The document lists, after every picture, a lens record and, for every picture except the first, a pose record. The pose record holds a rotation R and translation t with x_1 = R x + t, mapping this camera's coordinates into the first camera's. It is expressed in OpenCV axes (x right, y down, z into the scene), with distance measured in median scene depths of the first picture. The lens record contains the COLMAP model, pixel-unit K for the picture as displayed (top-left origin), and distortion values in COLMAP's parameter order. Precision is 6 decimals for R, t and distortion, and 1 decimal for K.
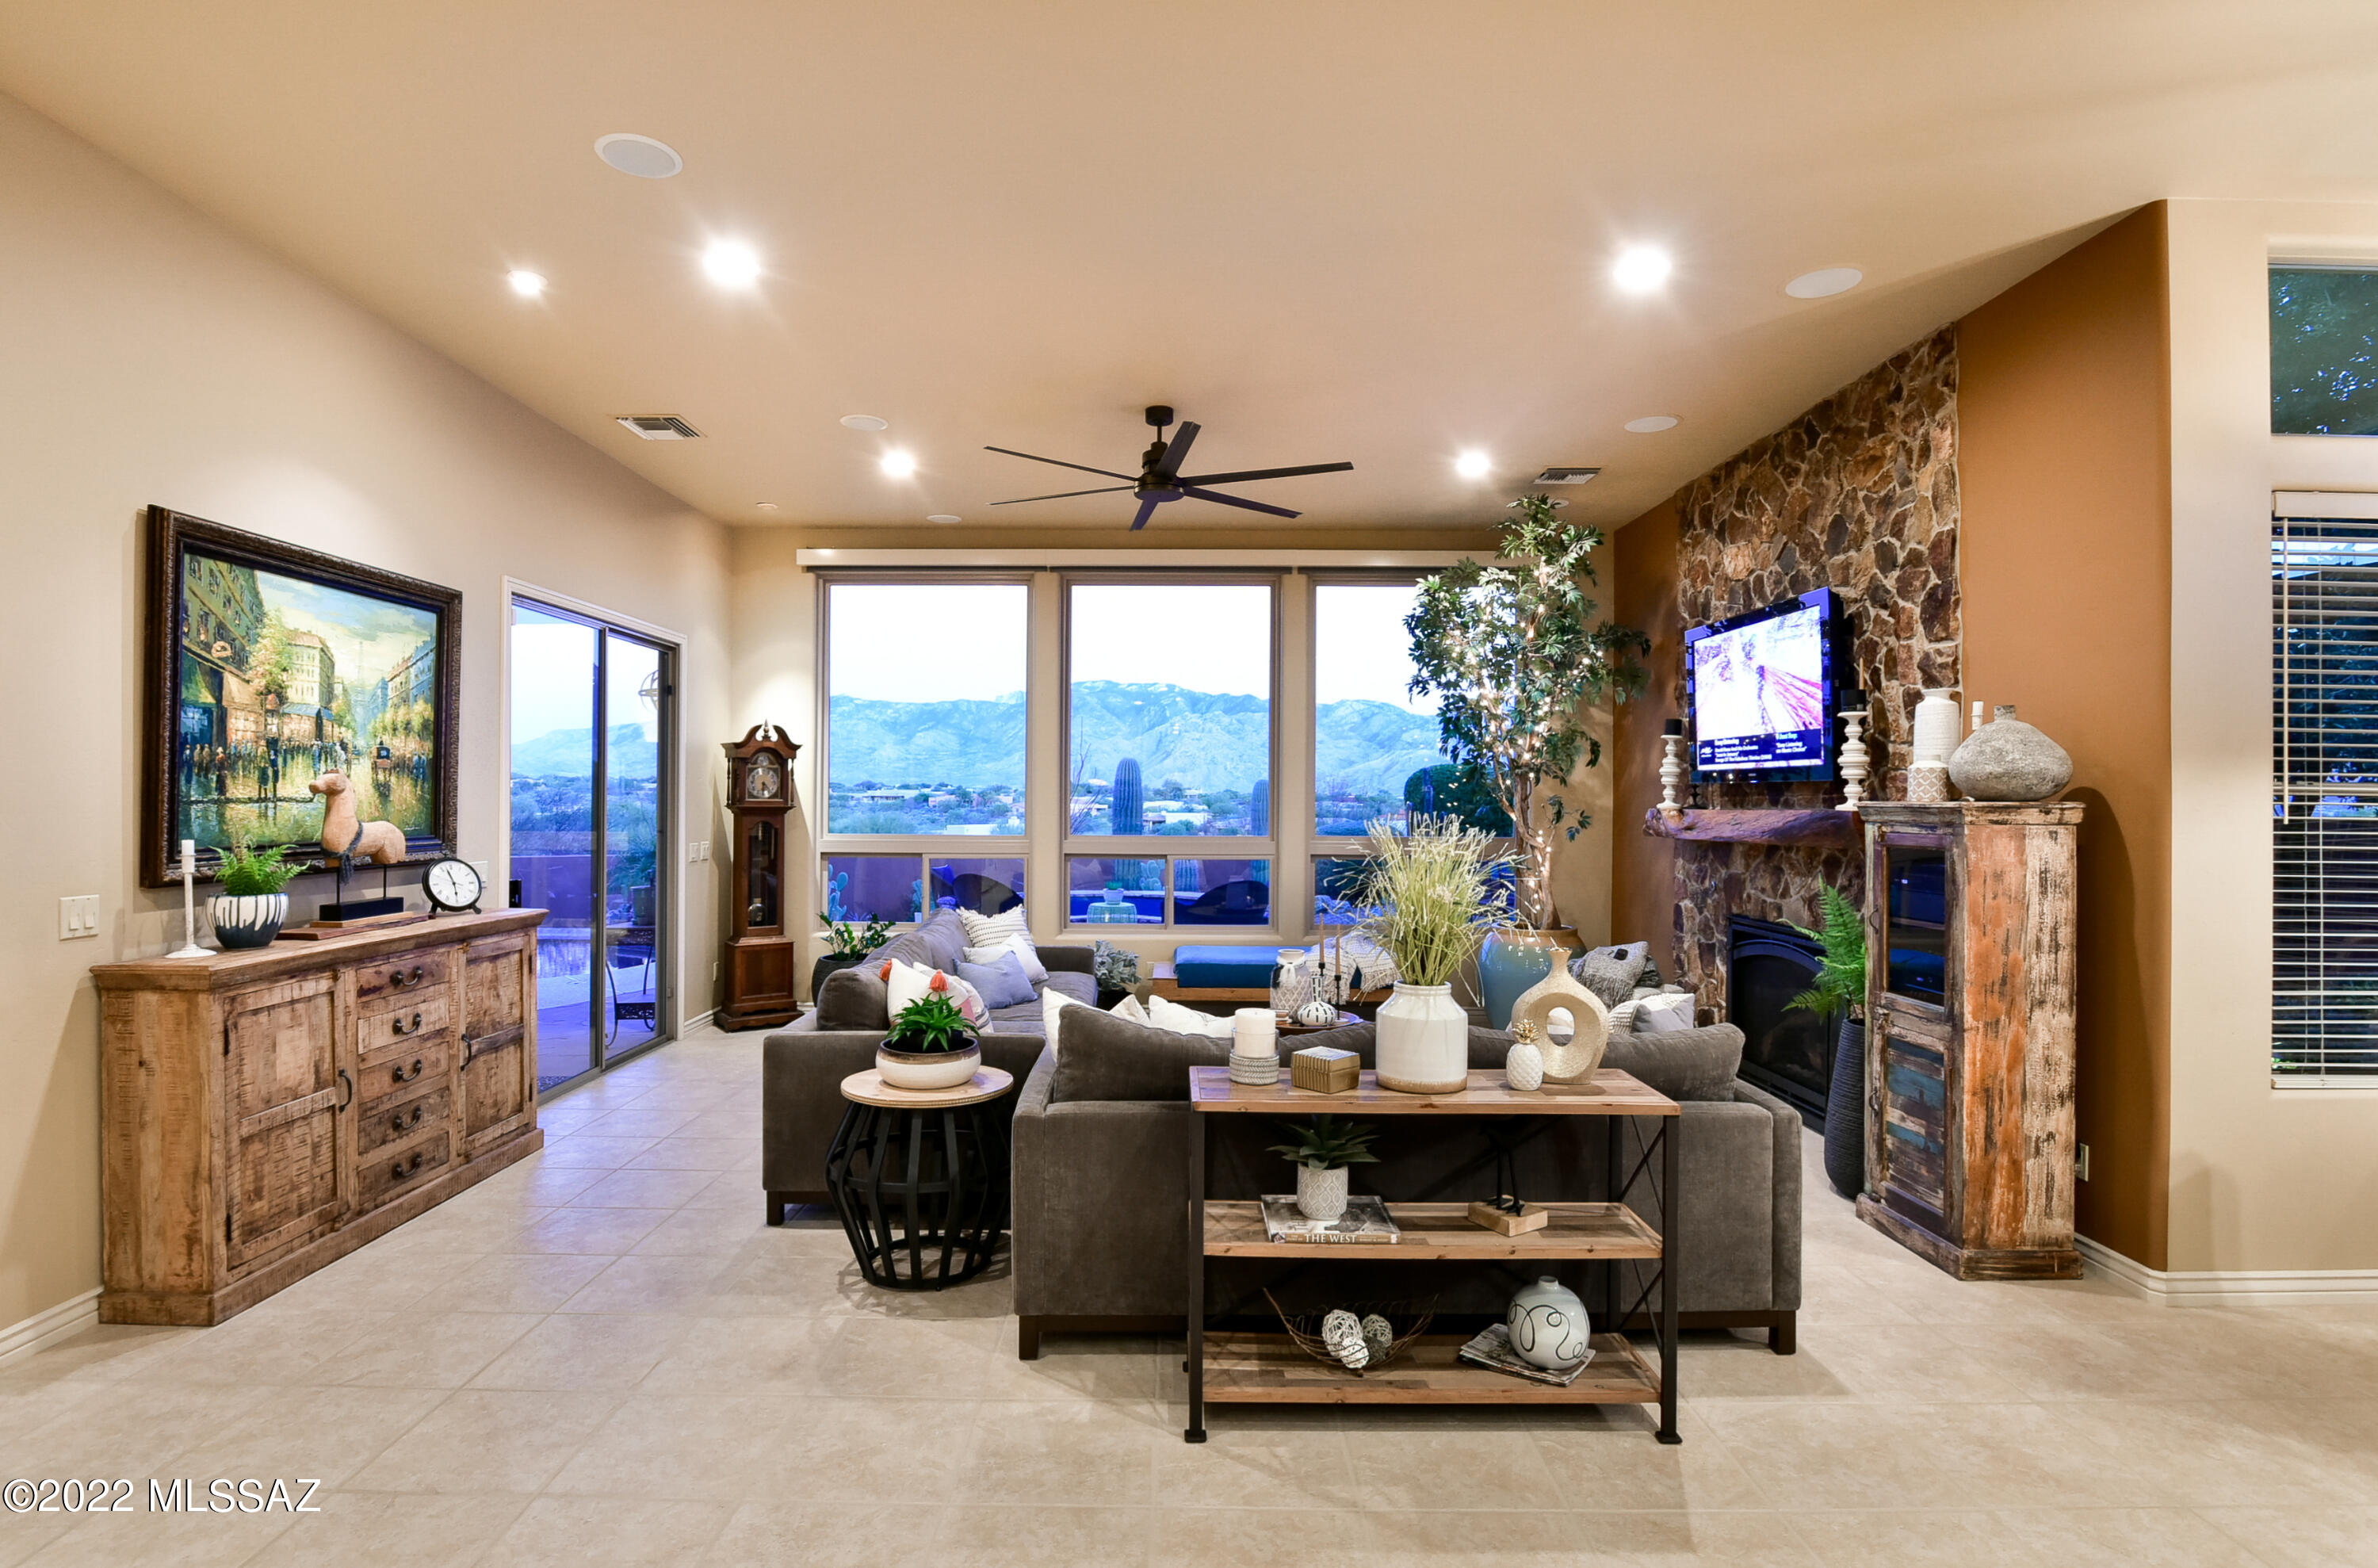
lens RADIAL K [[1153.1, 0, 1171.1], [0, 1153.1, 798.3], [0, 0, 1]] dist [-0.011040, -0.003616]
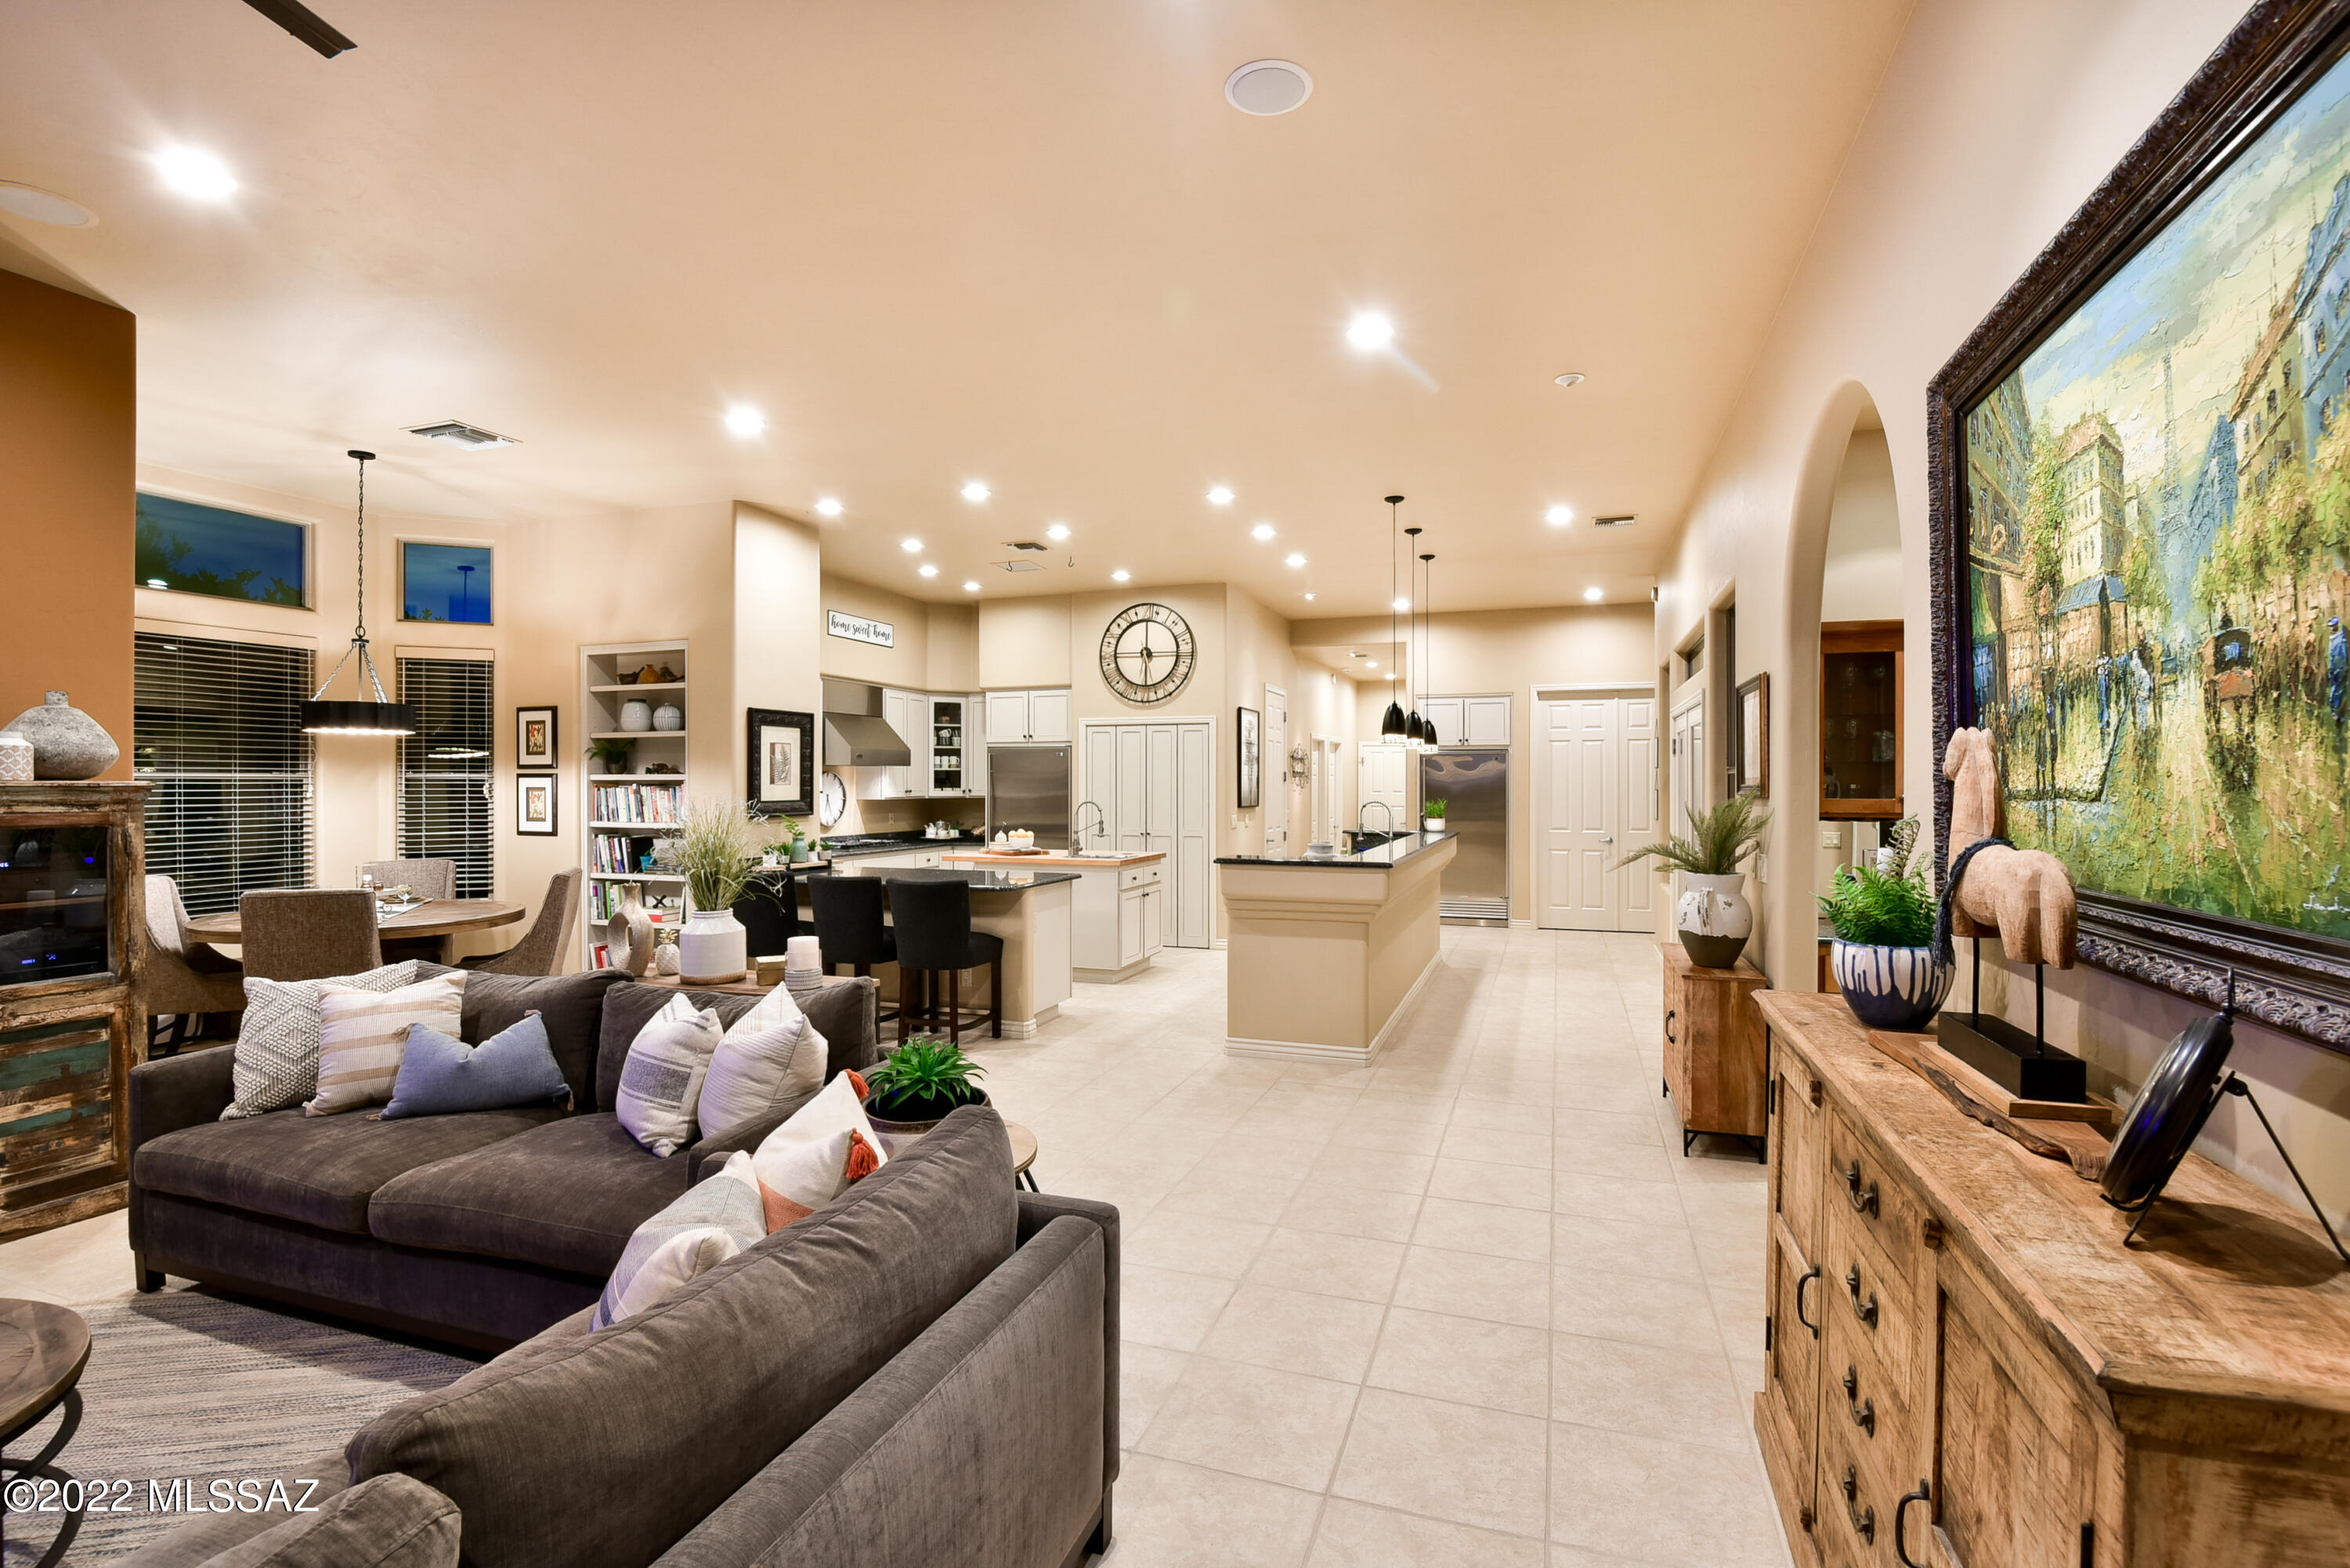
lens RADIAL K [[1081.6, 0, 1166.1], [0, 1081.6, 780.1], [0, 0, 1]] dist [-0.010474, -0.005596]
pose [[-0.941133, -0.005048, 0.338000, -0.516802], [-0.007016, 0.999965, -0.004601, -0.000213], [-0.337965, -0.006702, -0.941135, 1.393344]]
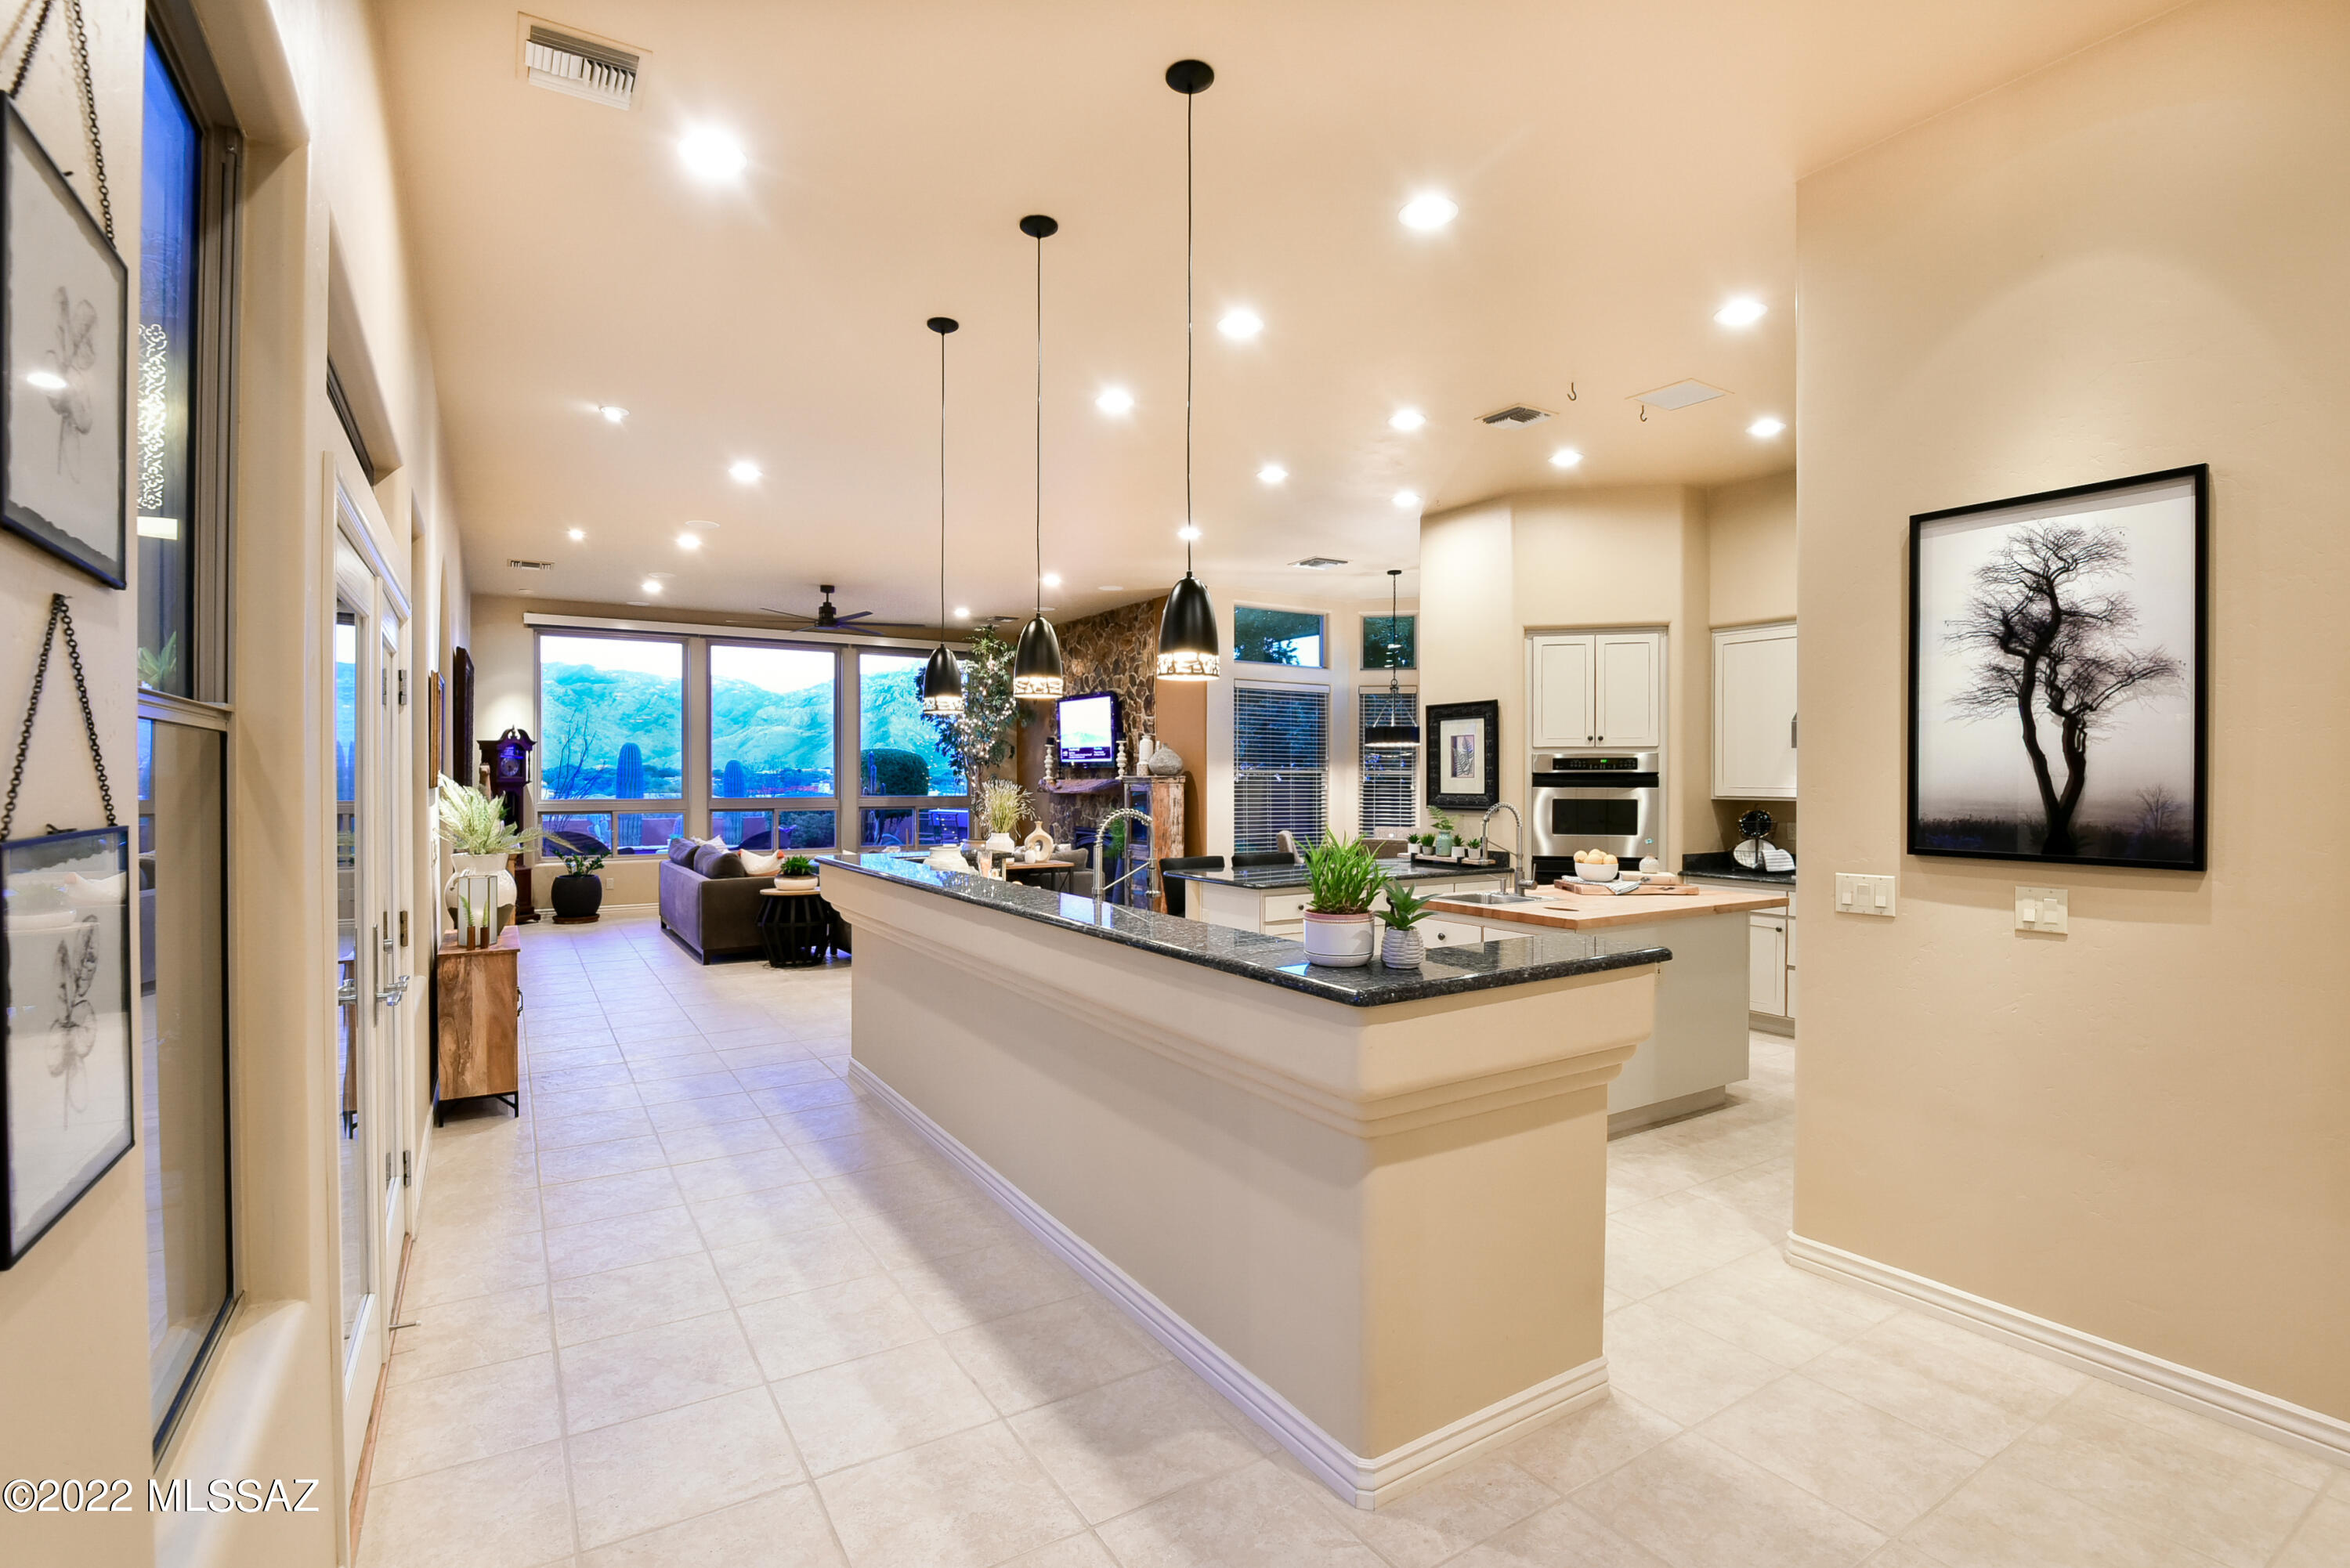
lens RADIAL K [[1081.6, 0, 1158.5], [0, 1081.6, 783.3], [0, 0, 1]] dist [-0.010474, -0.005596]
pose [[0.849025, -0.007584, 0.528298, -0.664702], [0.002481, 0.999943, 0.010367, -0.005923], [-0.528346, -0.007491, 0.848996, -1.188601]]
